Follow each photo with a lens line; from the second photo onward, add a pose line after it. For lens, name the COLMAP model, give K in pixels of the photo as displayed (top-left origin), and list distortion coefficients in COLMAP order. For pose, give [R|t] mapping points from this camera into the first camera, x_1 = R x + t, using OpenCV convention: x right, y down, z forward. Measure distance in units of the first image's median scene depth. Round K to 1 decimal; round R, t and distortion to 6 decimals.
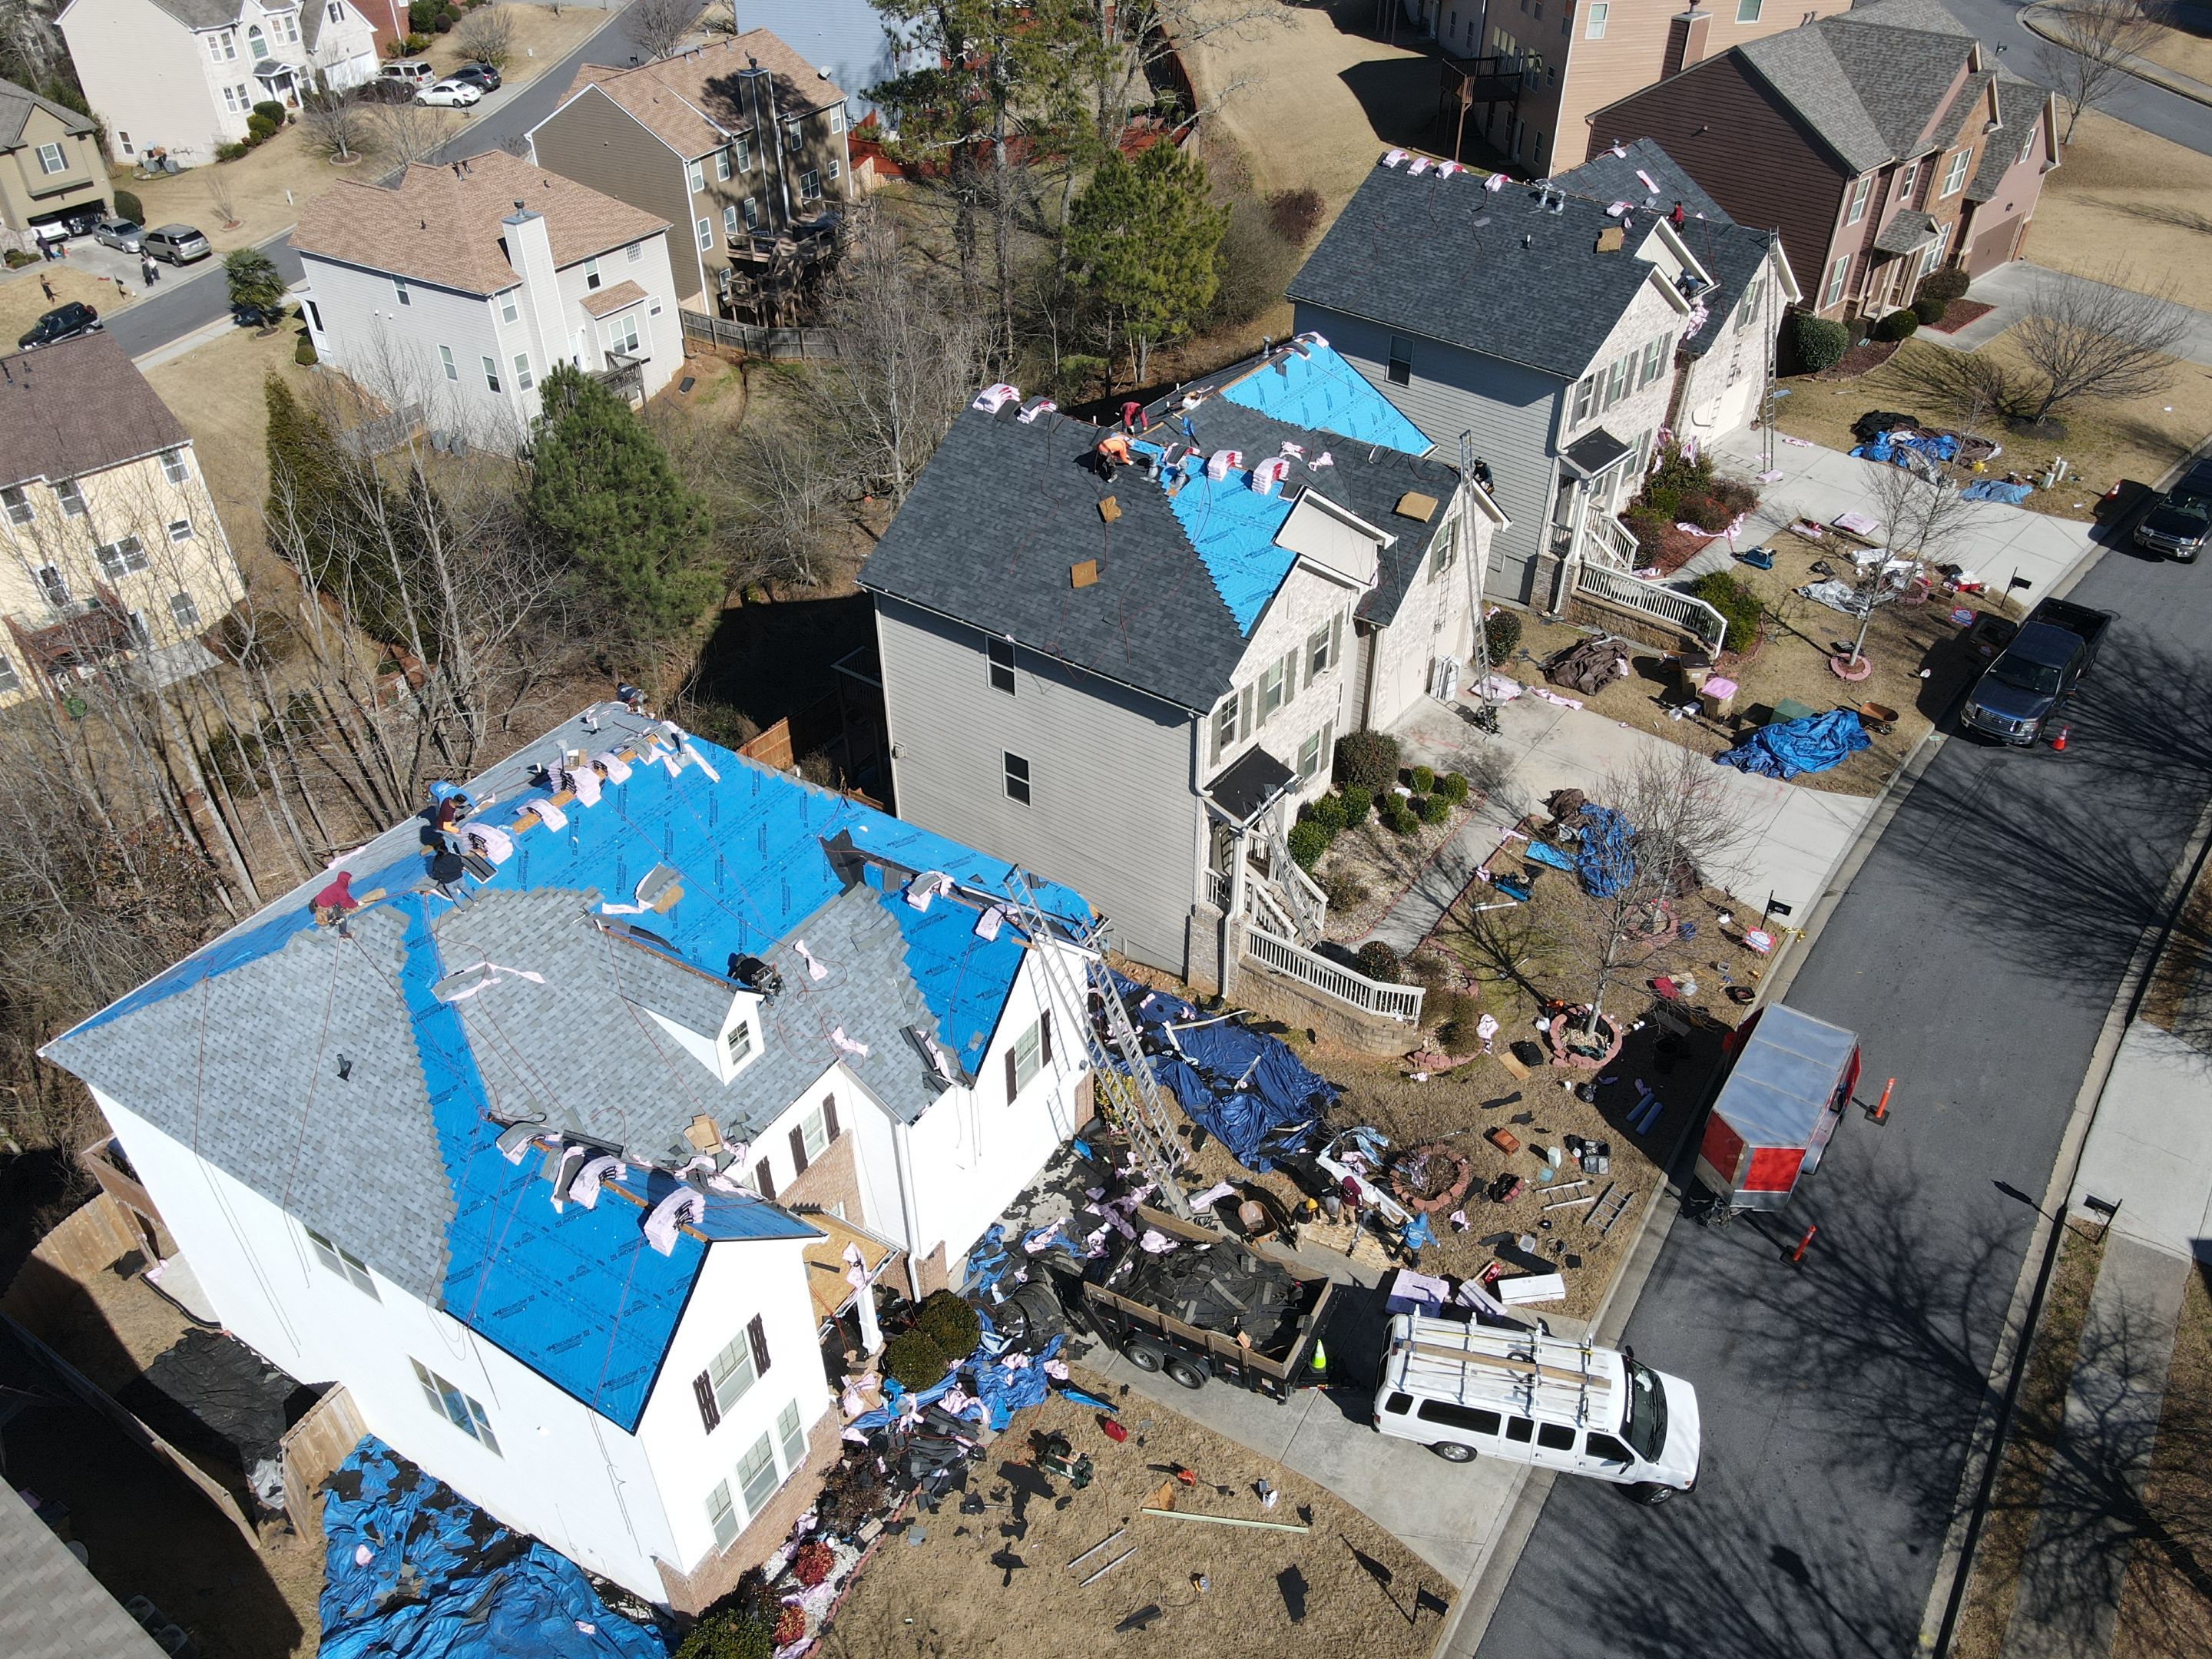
lens RADIAL K [[1625.3, 0, 1110.8], [0, 1625.3, 840.7], [0, 0, 1]] dist [0.019430, 0.001584]
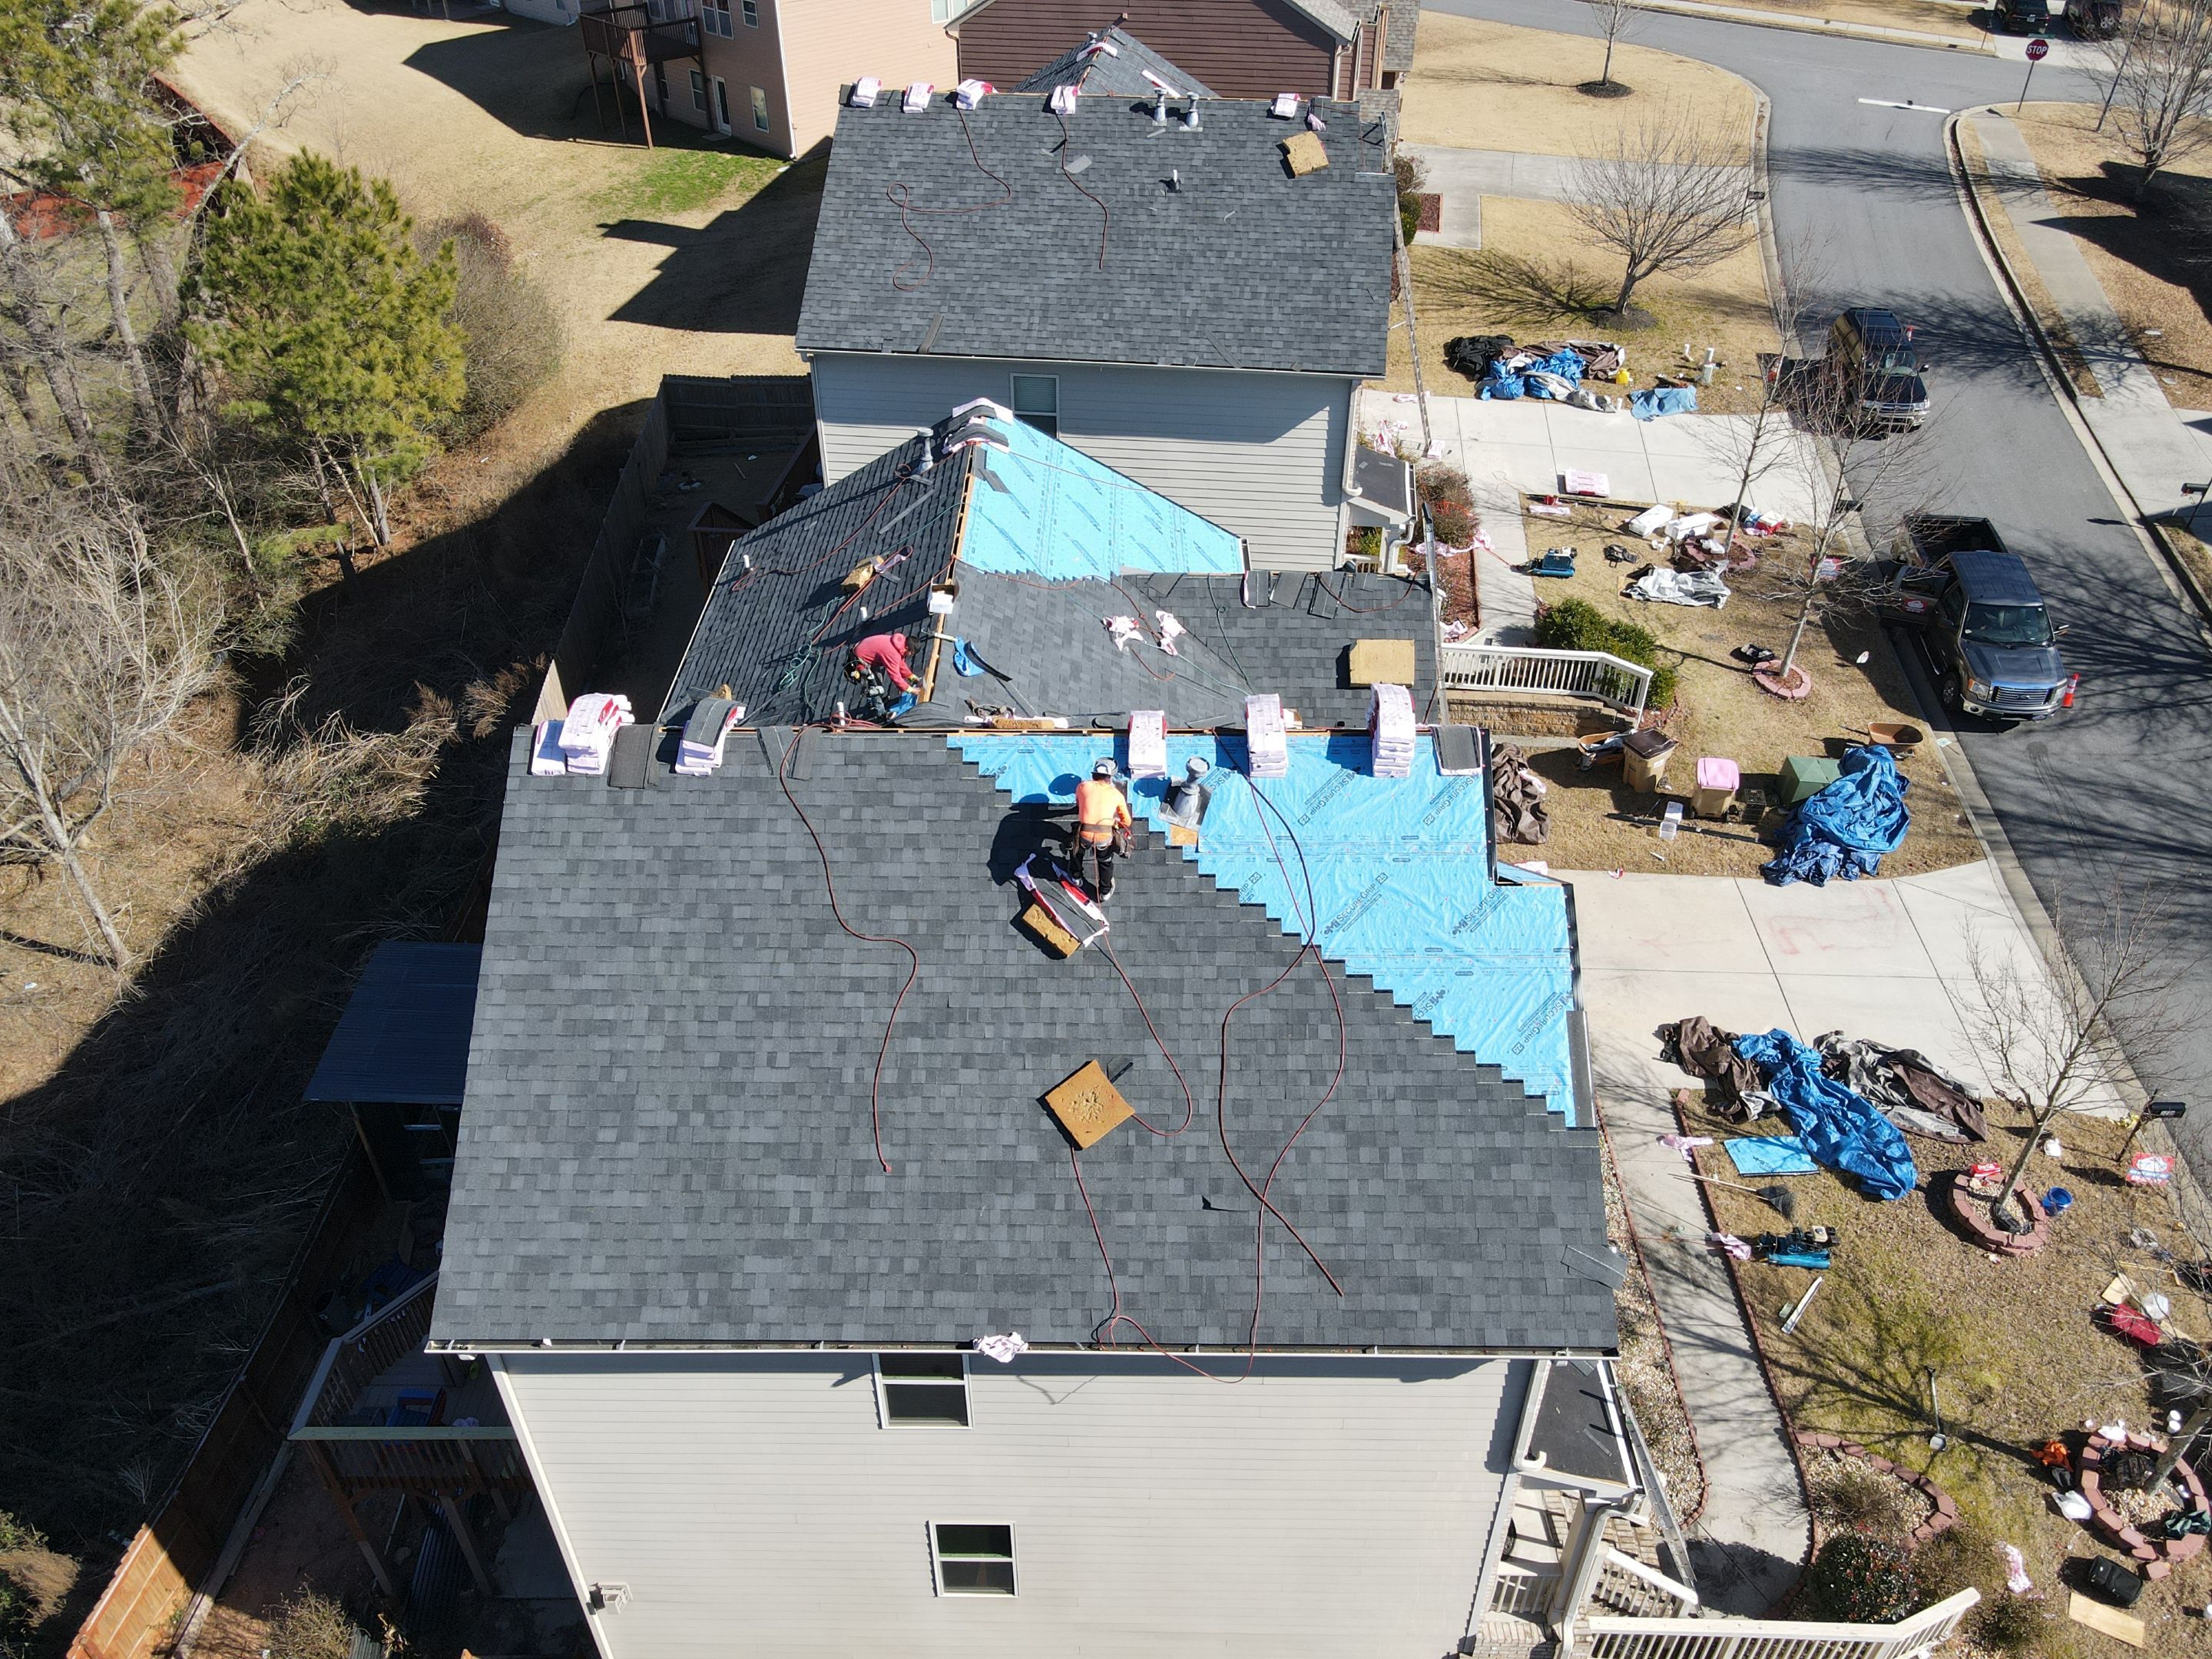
lens RADIAL K [[1625.3, 0, 1100.6], [0, 1625.3, 835.7], [0, 0, 1]] dist [0.019430, 0.001584]
pose [[0.813218, -0.350892, 0.464275, -0.148011], [0.355033, 0.931254, 0.081957, -0.216577], [-0.461116, 0.098184, 0.881891, 0.543369]]
